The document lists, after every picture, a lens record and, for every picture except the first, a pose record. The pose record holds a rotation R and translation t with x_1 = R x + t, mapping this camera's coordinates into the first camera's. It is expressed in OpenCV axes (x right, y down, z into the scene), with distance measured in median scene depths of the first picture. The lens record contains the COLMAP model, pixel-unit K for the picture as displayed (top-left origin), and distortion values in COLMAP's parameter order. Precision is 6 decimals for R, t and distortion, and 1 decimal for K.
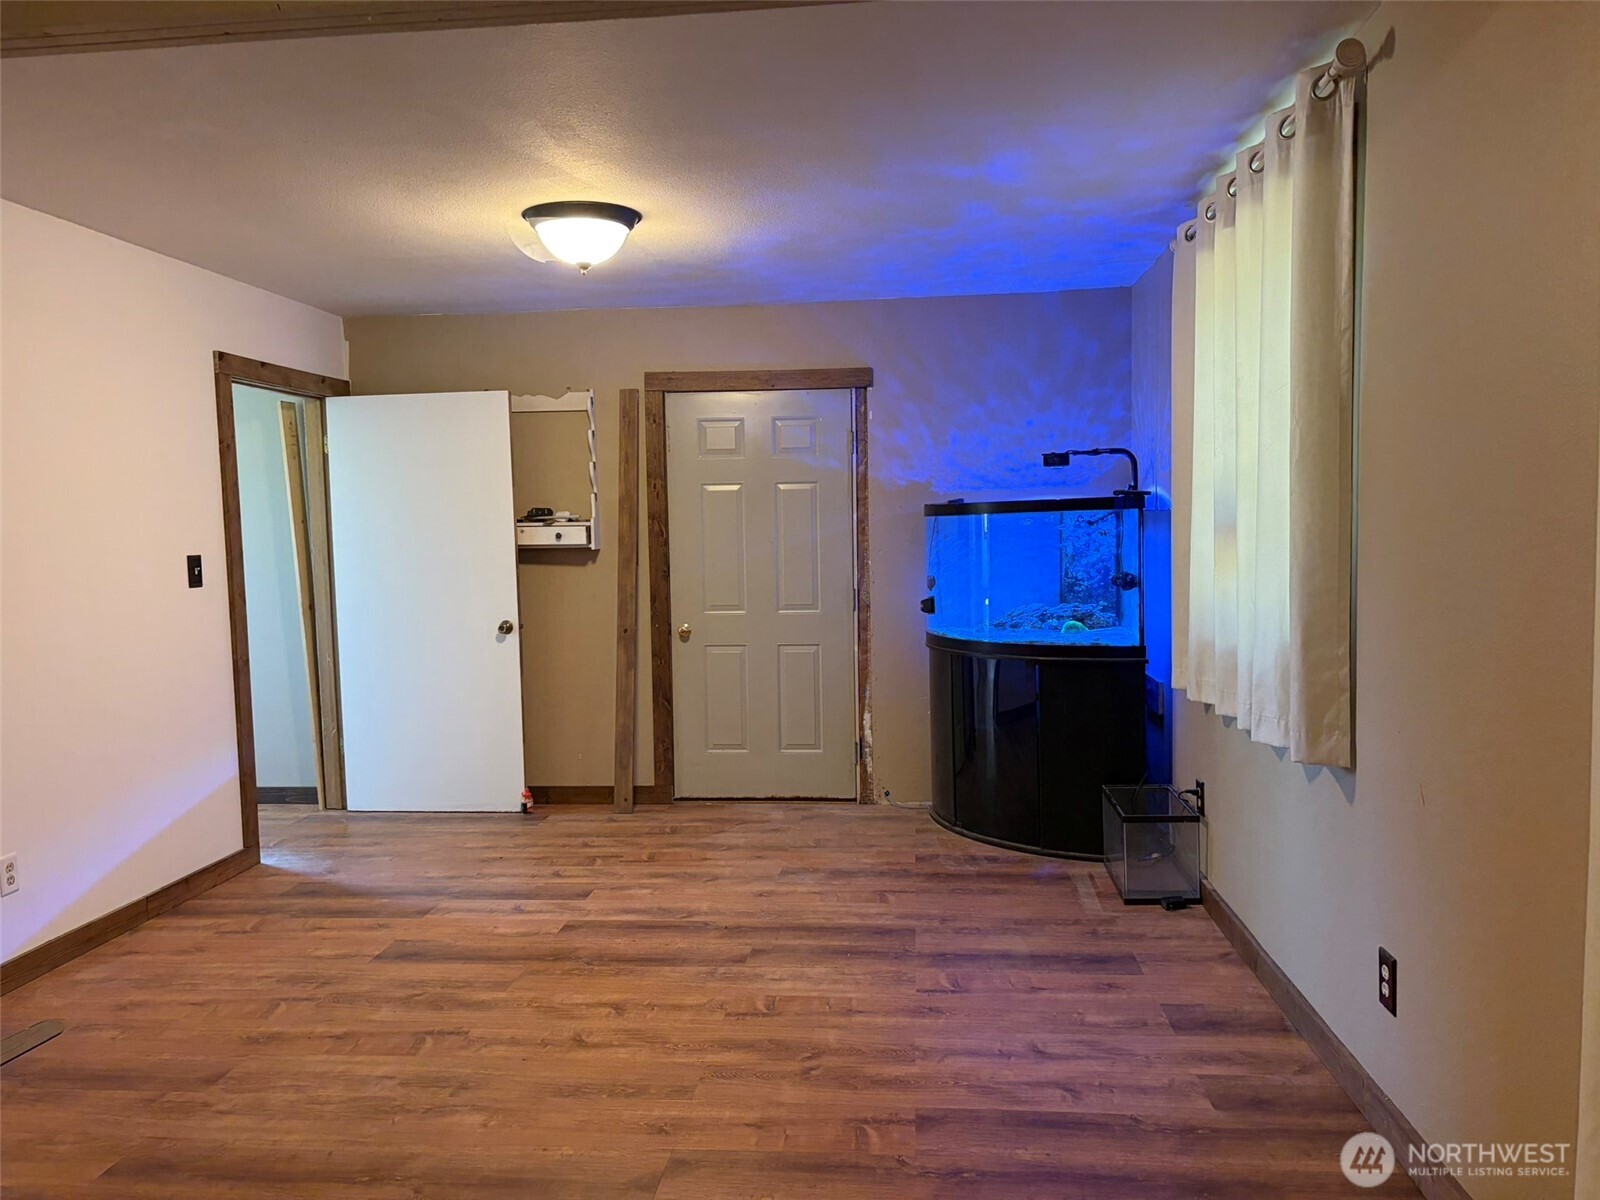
lens RADIAL K [[1201.6, 0, 804.5], [0, 1201.6, 599.8], [0, 0, 1]] dist [0.024342, -0.031656]
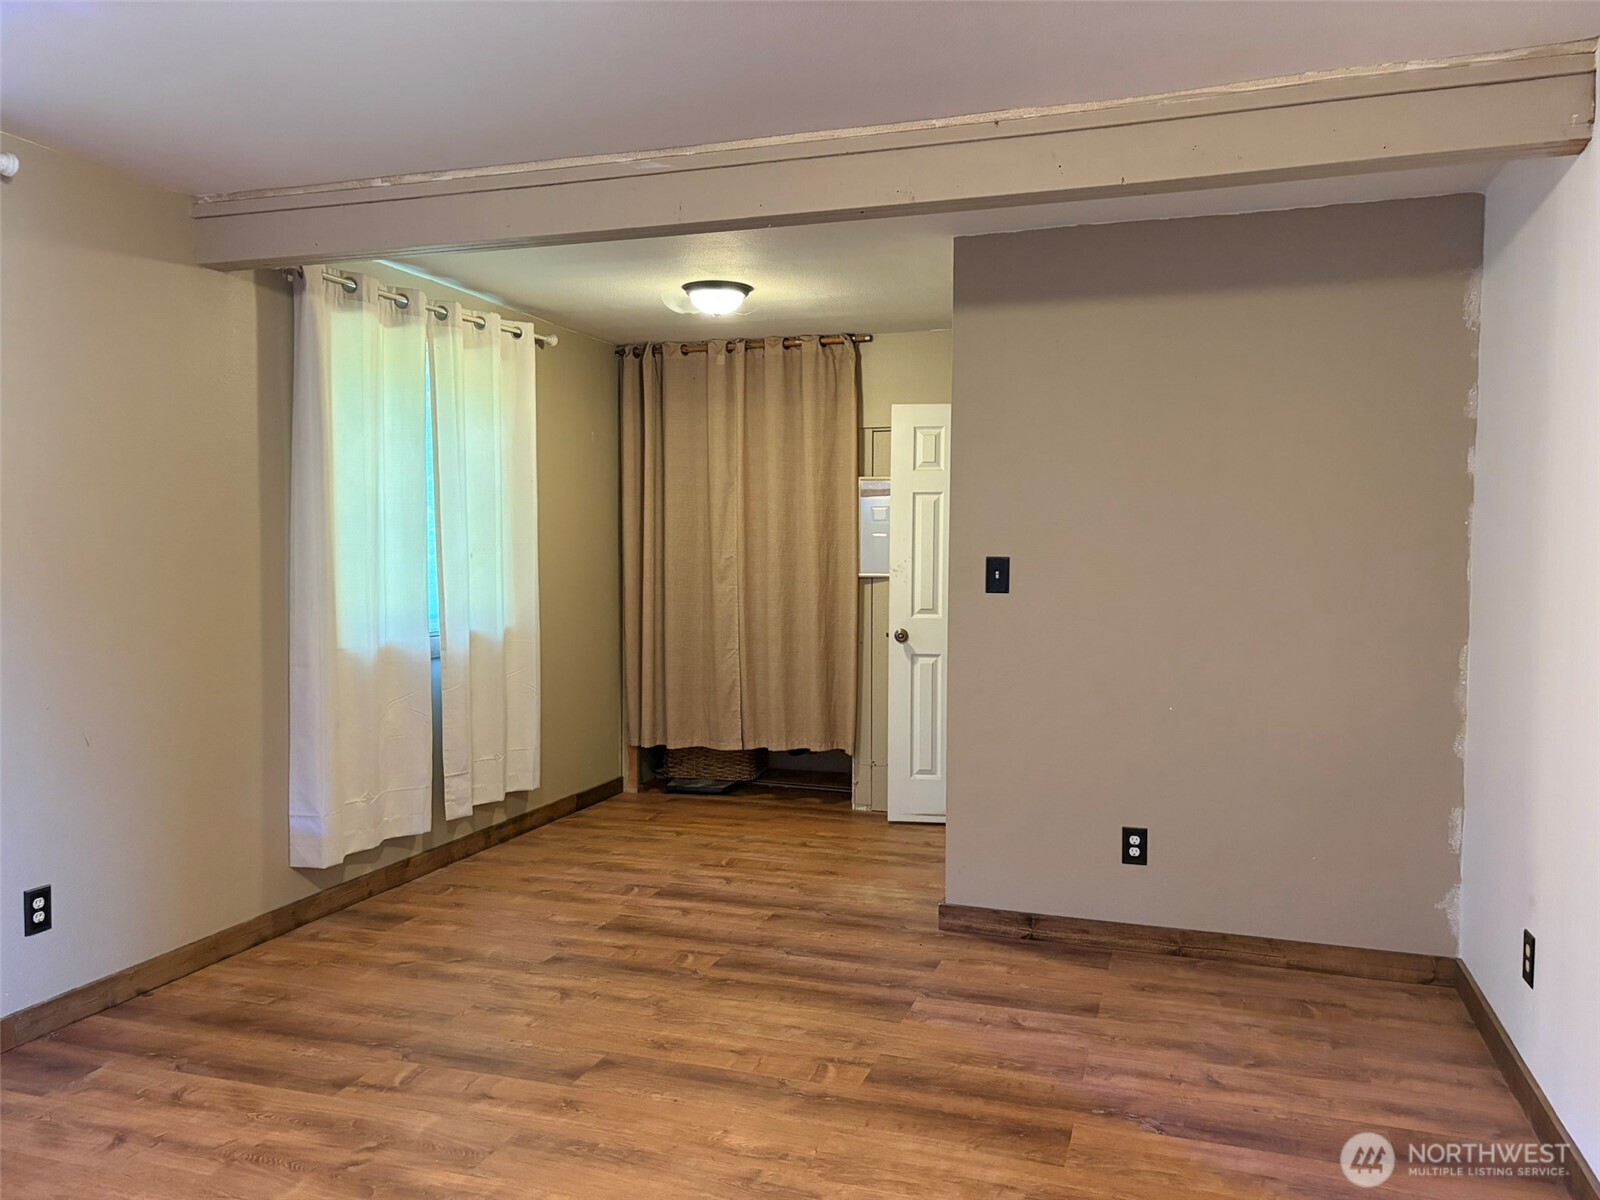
lens RADIAL K [[1218.2, 0, 800.0], [0, 1218.2, 600.0], [0, 0, 1]] dist [0.072959, -0.082445]
pose [[-0.972249, 0.010568, 0.233711, -0.551724], [0.035027, 0.994295, 0.100754, -0.100644], [-0.231313, 0.106145, -0.967072, 1.873516]]
